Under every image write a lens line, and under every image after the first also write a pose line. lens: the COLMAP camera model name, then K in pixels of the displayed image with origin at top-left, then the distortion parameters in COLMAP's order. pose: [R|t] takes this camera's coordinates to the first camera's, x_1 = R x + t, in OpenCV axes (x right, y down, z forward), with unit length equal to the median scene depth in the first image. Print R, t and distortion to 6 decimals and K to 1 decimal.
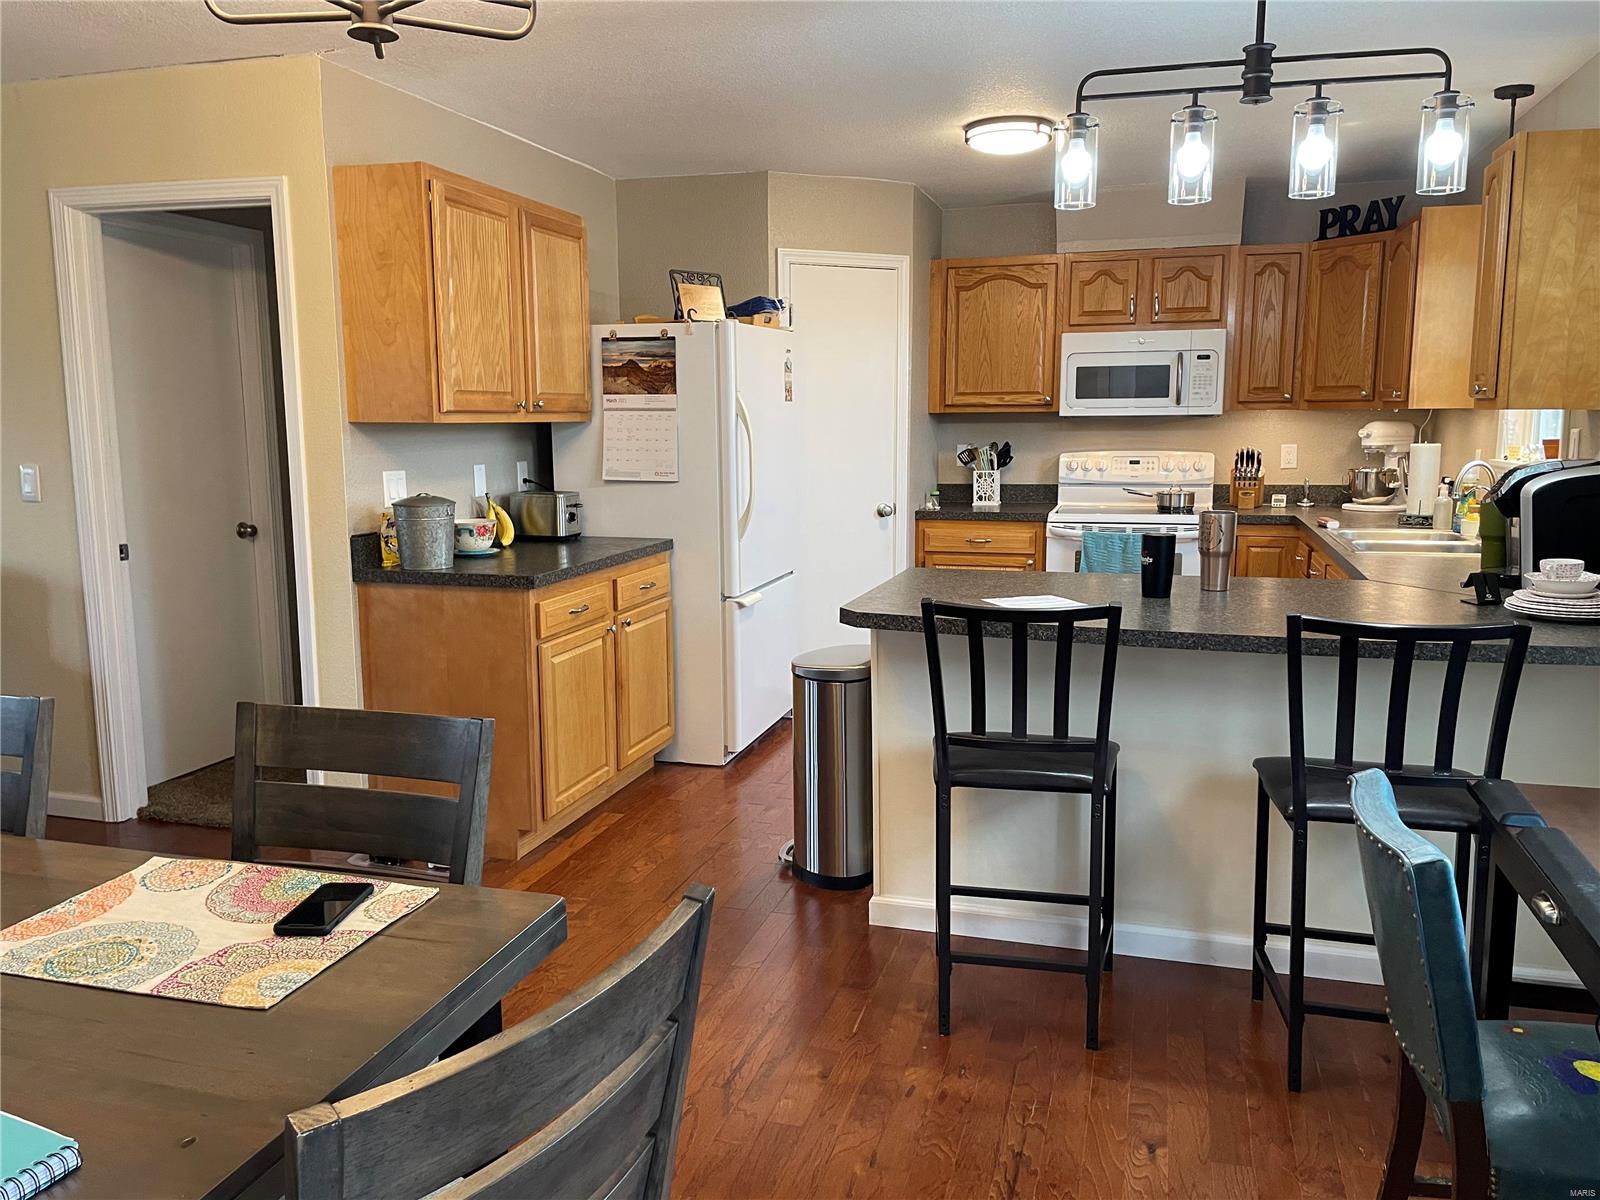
lens RADIAL K [[1206.3, 0, 800.0], [0, 1206.3, 600.0], [0, 0, 1]] dist [0.104934, -0.141093]
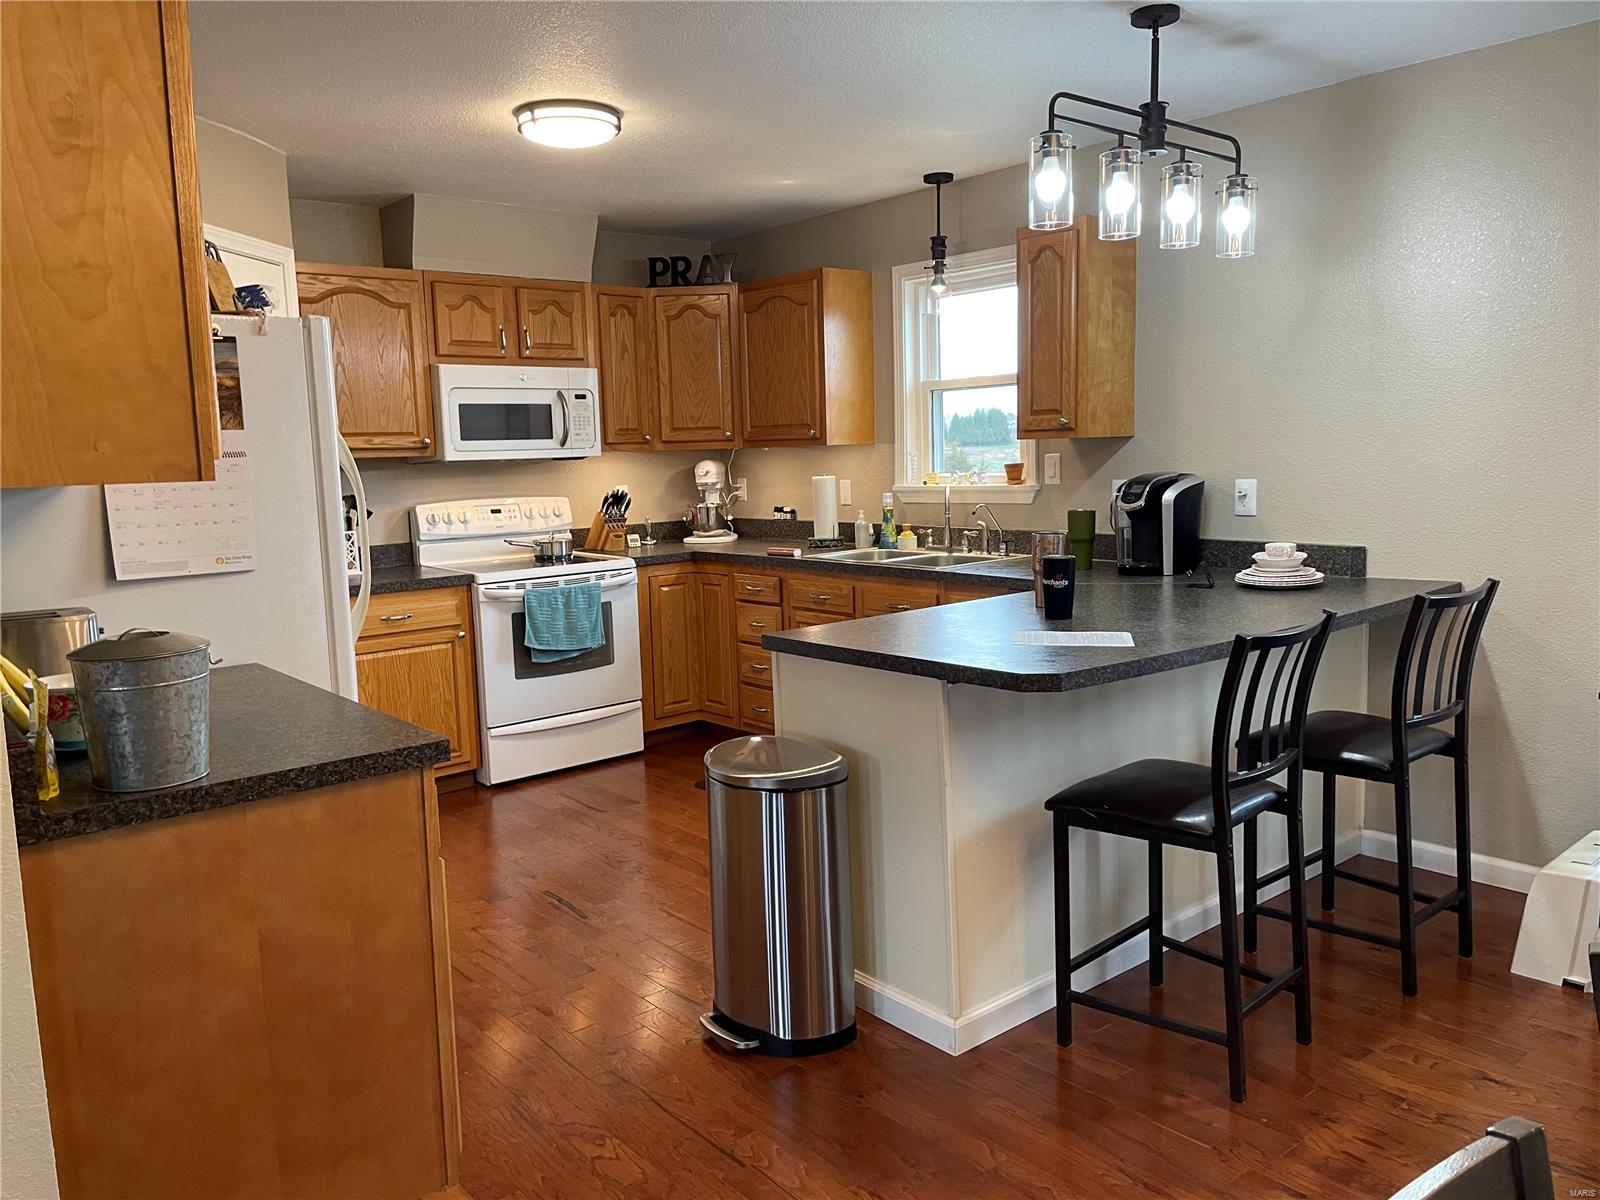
lens RADIAL K [[1206.3, 0, 800.0], [0, 1206.3, 600.0], [0, 0, 1]] dist [0.104934, -0.141093]
pose [[0.551399, -0.119427, 0.825649, -0.376540], [0.156356, 0.986956, 0.038339, -0.051270], [-0.819459, 0.107955, 0.562880, 0.341265]]
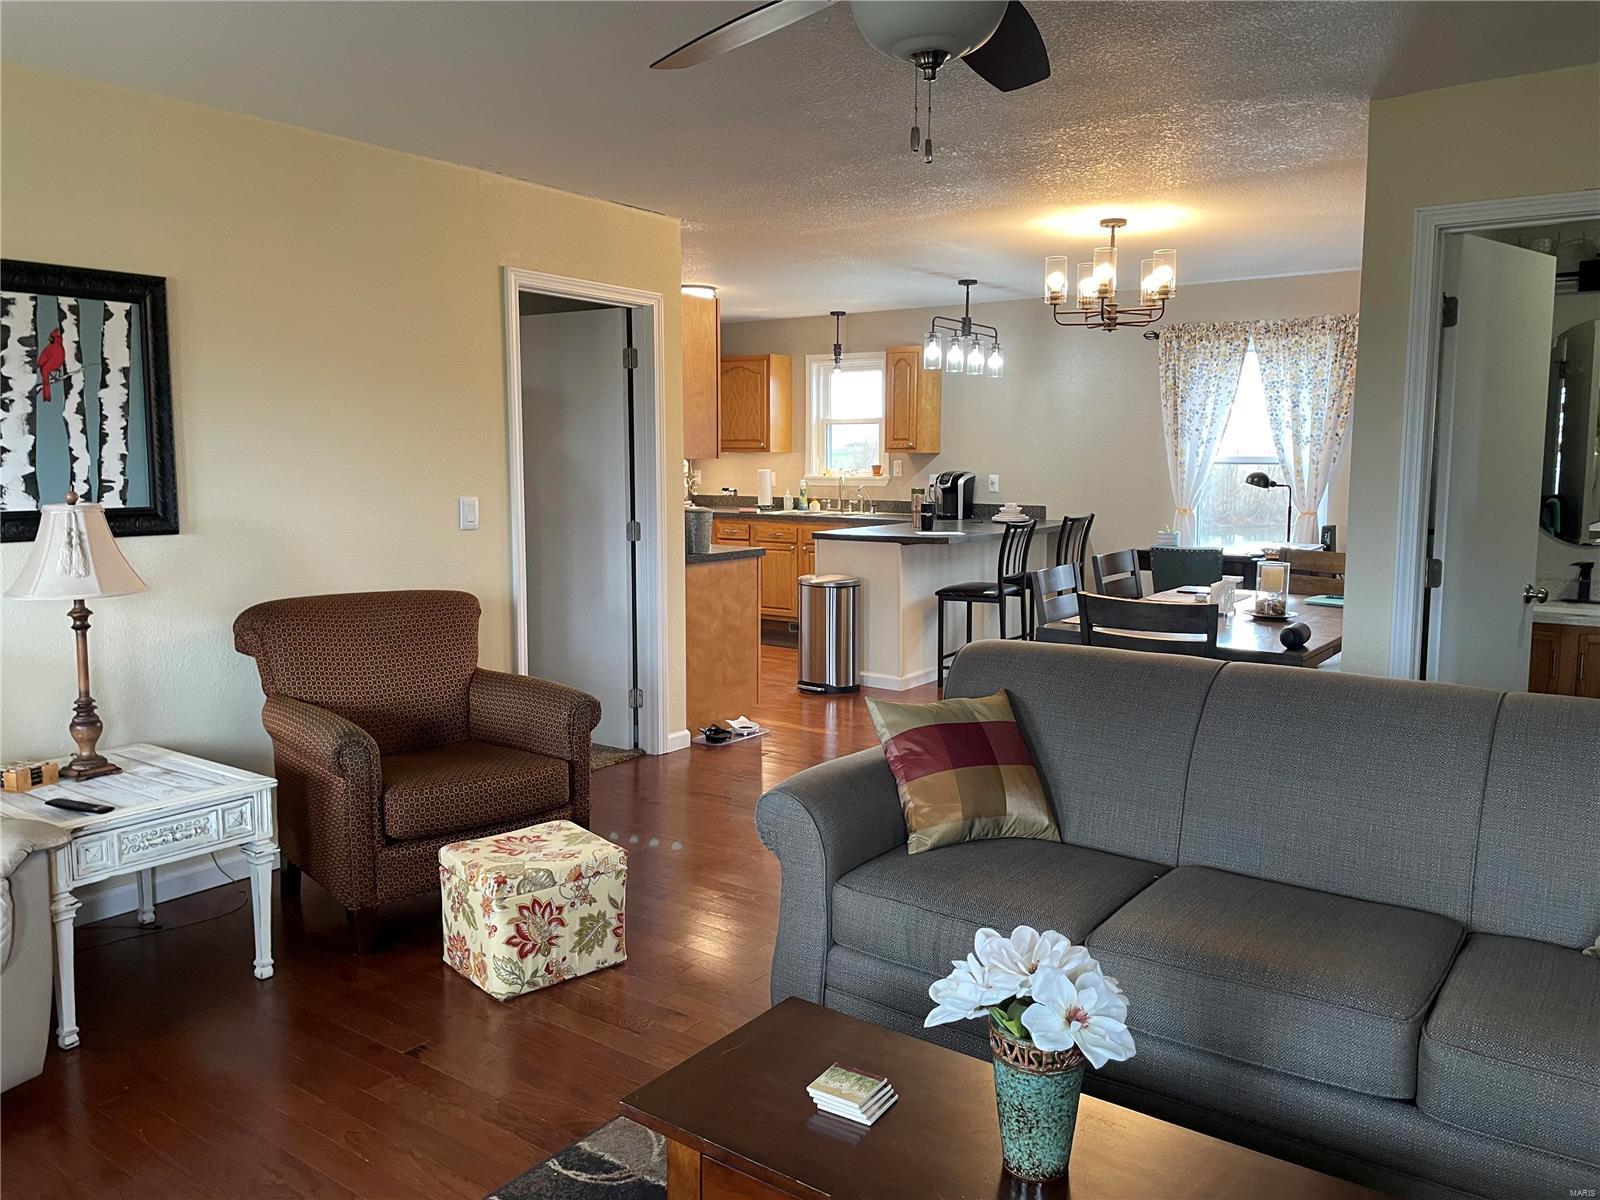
lens RADIAL K [[1195.1, 0, 828.5], [0, 1195.1, 598.8], [0, 0, 1]] dist [0.095444, -0.137652]
pose [[0.318935, -0.111573, 0.941186, -1.122119], [0.143404, 0.987295, 0.068445, -0.032114], [-0.936865, 0.113140, 0.330883, 0.238915]]
